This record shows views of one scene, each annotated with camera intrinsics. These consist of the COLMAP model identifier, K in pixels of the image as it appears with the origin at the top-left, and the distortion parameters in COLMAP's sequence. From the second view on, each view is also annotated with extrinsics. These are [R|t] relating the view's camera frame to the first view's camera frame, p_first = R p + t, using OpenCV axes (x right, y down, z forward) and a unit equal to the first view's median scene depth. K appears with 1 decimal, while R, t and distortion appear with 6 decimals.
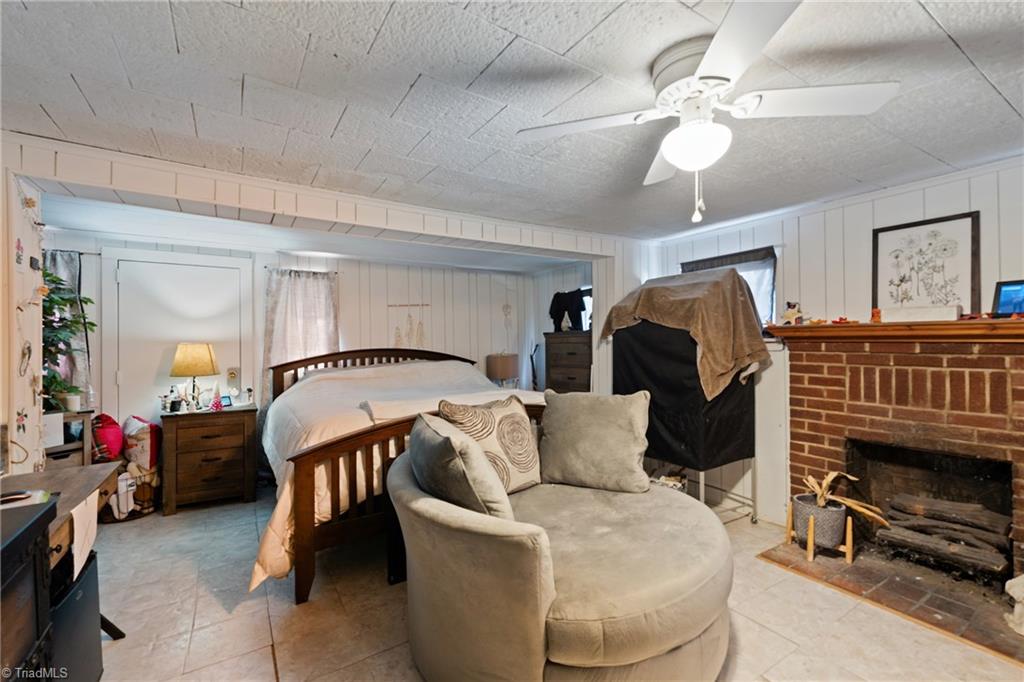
lens RADIAL K [[449.4, 0, 515.7], [0, 449.4, 344.3], [0, 0, 1]] dist [0.000800, 0.000497]
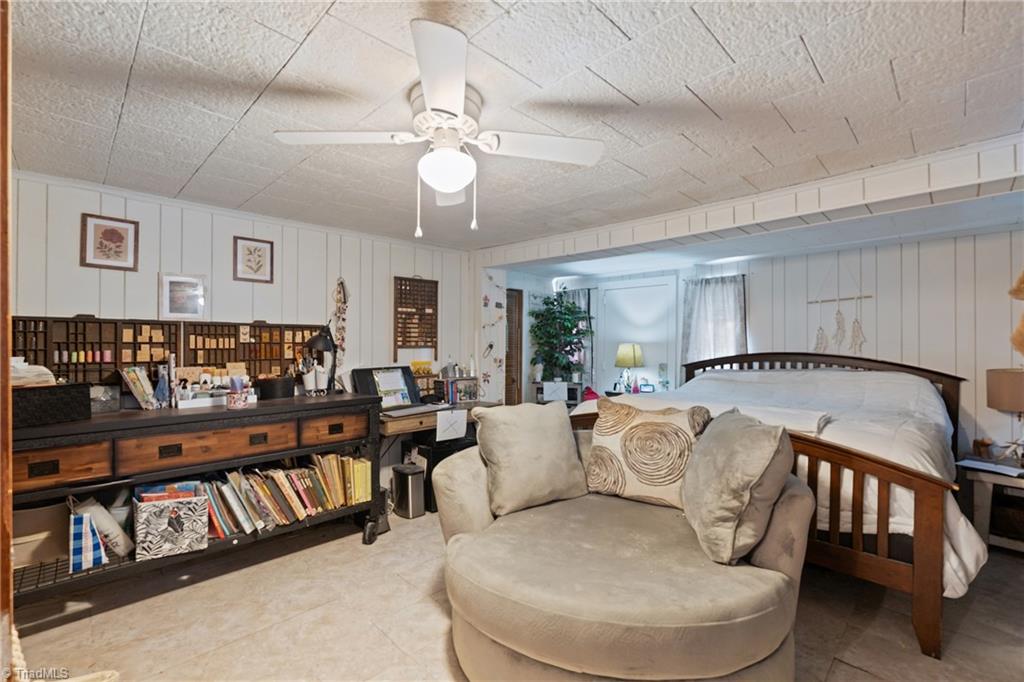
lens RADIAL K [[449.4, 0, 514.2], [0, 449.4, 337.1], [0, 0, 1]] dist [0.000800, 0.000497]
pose [[0.208827, -0.006247, -0.977933, 0.496612], [-0.013630, 0.999864, -0.009297, -0.004079], [0.977858, 0.015271, 0.208713, 0.303083]]
